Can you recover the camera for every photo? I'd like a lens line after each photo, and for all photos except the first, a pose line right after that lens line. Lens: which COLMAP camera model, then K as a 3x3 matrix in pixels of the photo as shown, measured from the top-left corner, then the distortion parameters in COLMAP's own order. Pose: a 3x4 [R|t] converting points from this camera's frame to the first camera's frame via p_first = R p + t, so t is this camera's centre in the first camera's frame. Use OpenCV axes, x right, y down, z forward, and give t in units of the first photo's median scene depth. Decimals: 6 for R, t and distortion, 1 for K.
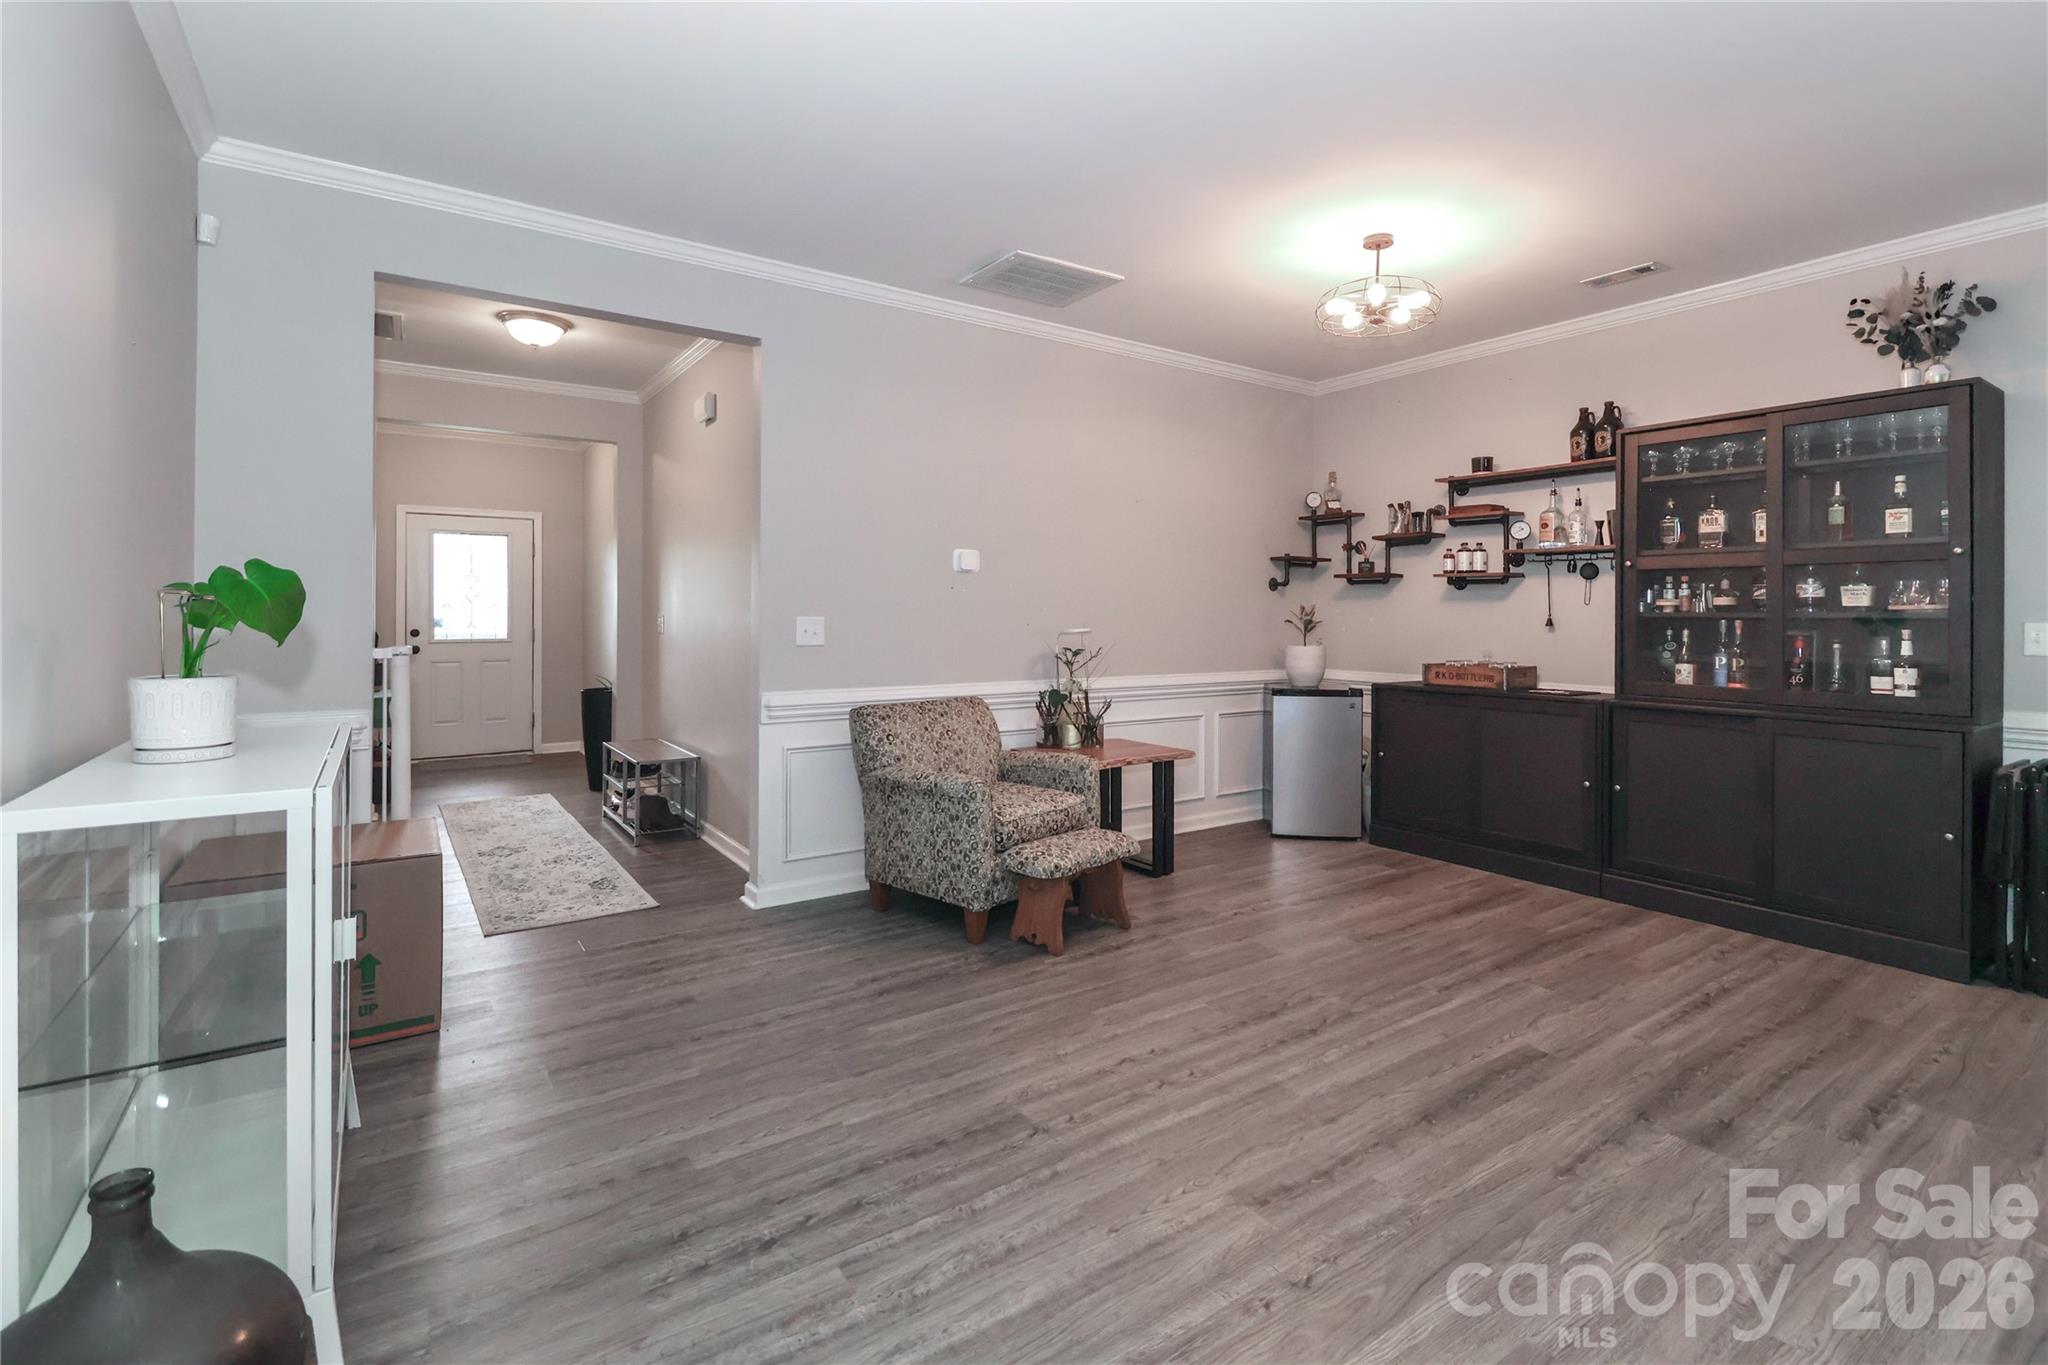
lens RADIAL K [[960.4, 0, 1051.9], [0, 960.4, 618.0], [0, 0, 1]] dist [0.014077, -0.010655]
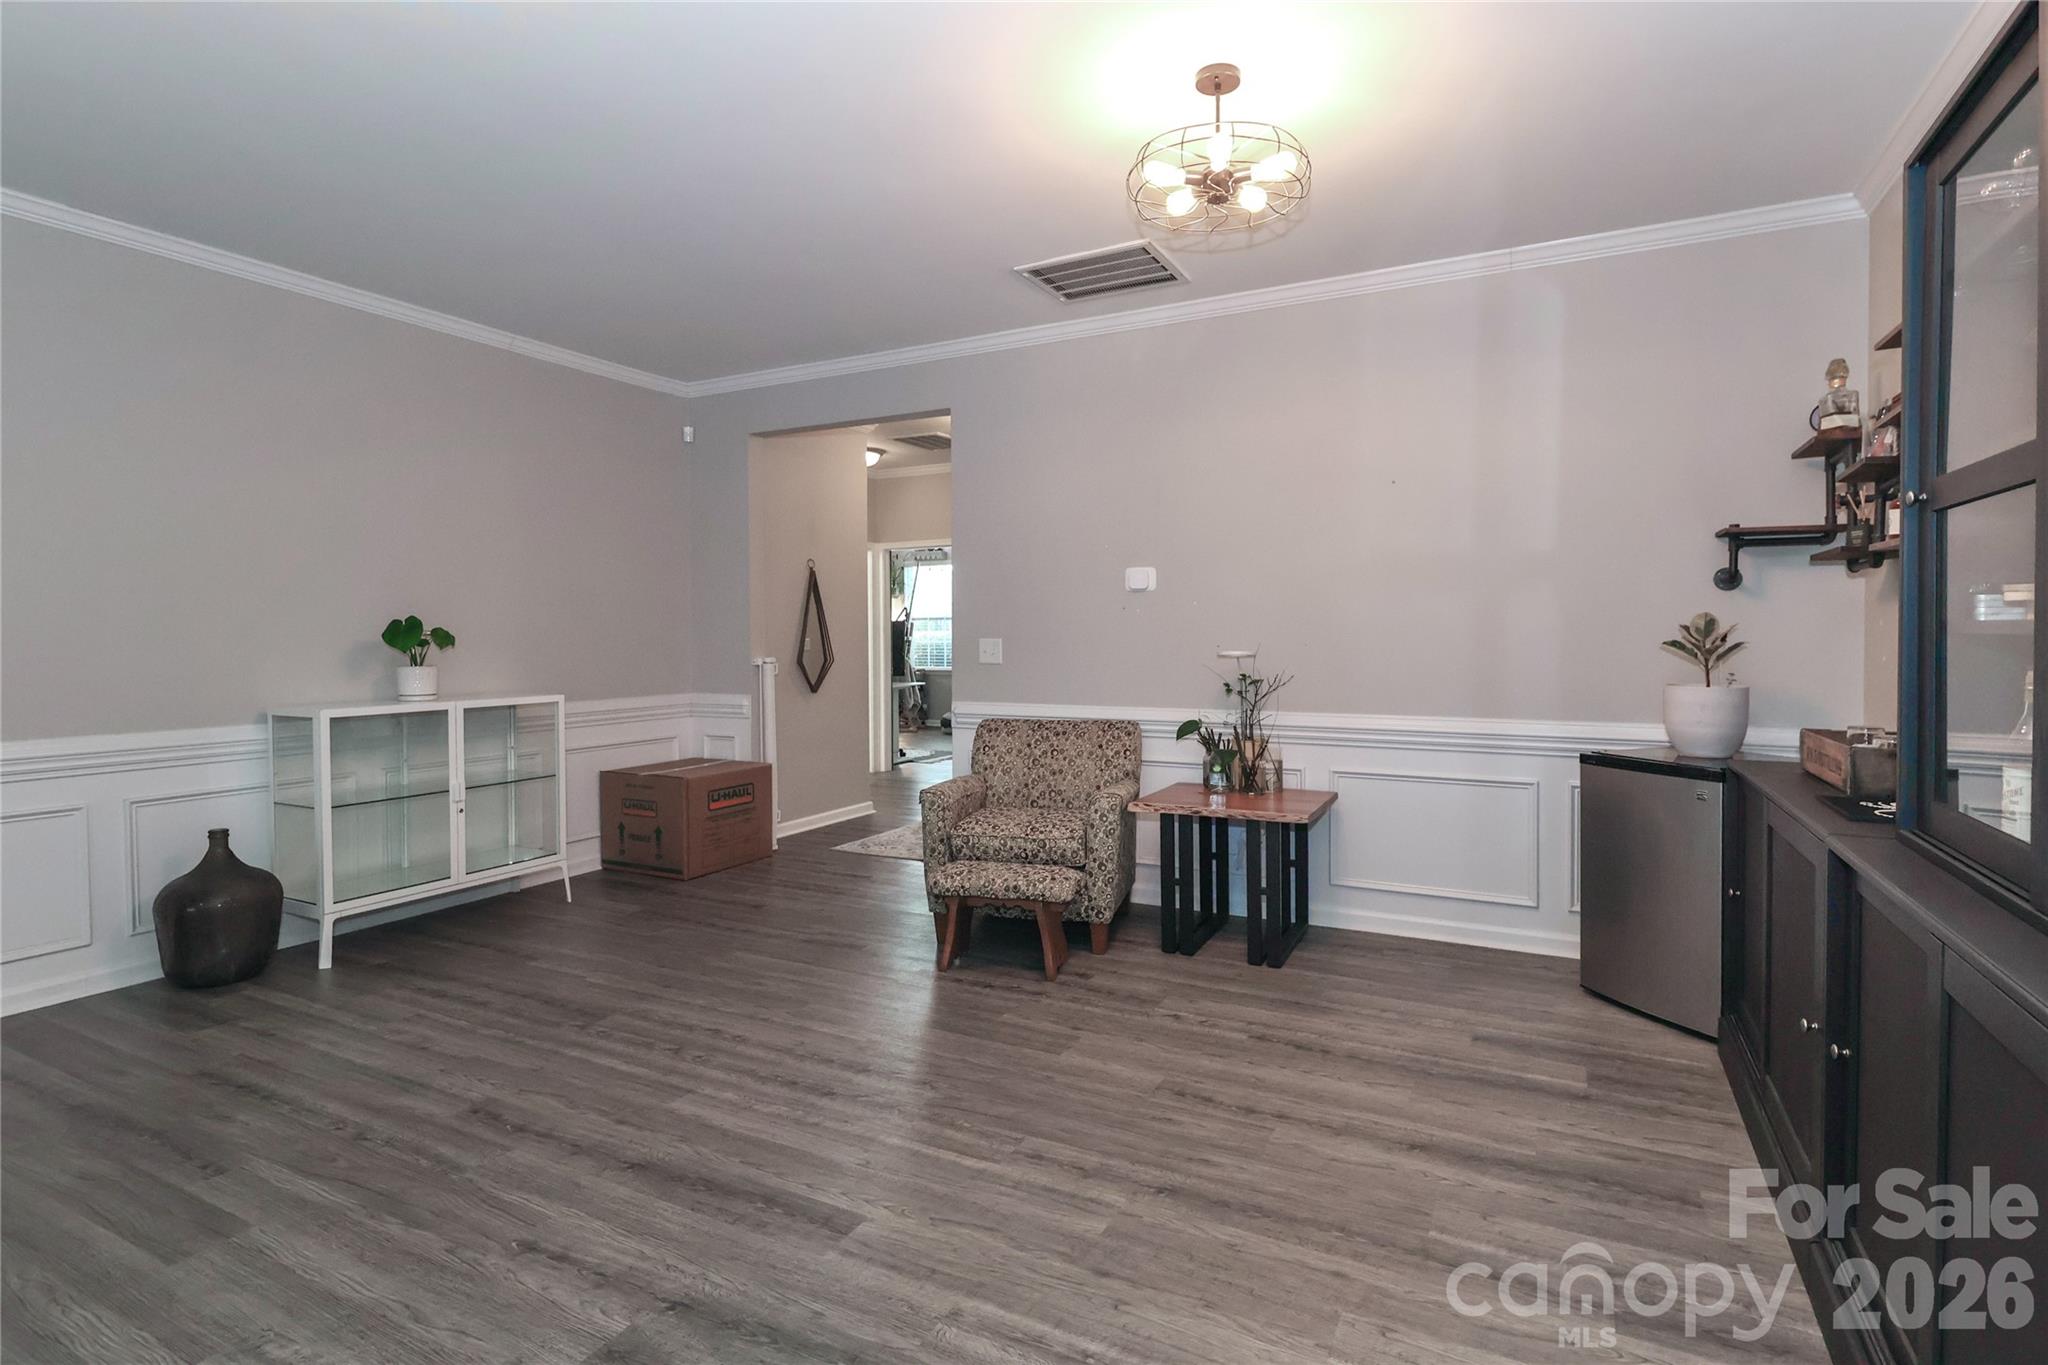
lens RADIAL K [[960.4, 0, 1026.2], [0, 960.4, 649.4], [0, 0, 1]] dist [0.014077, -0.010655]
pose [[0.465031, 0.006716, -0.885269, 1.289823], [0.003548, 0.999949, 0.009449, 0.001109], [0.885287, -0.007535, 0.464983, 0.826454]]
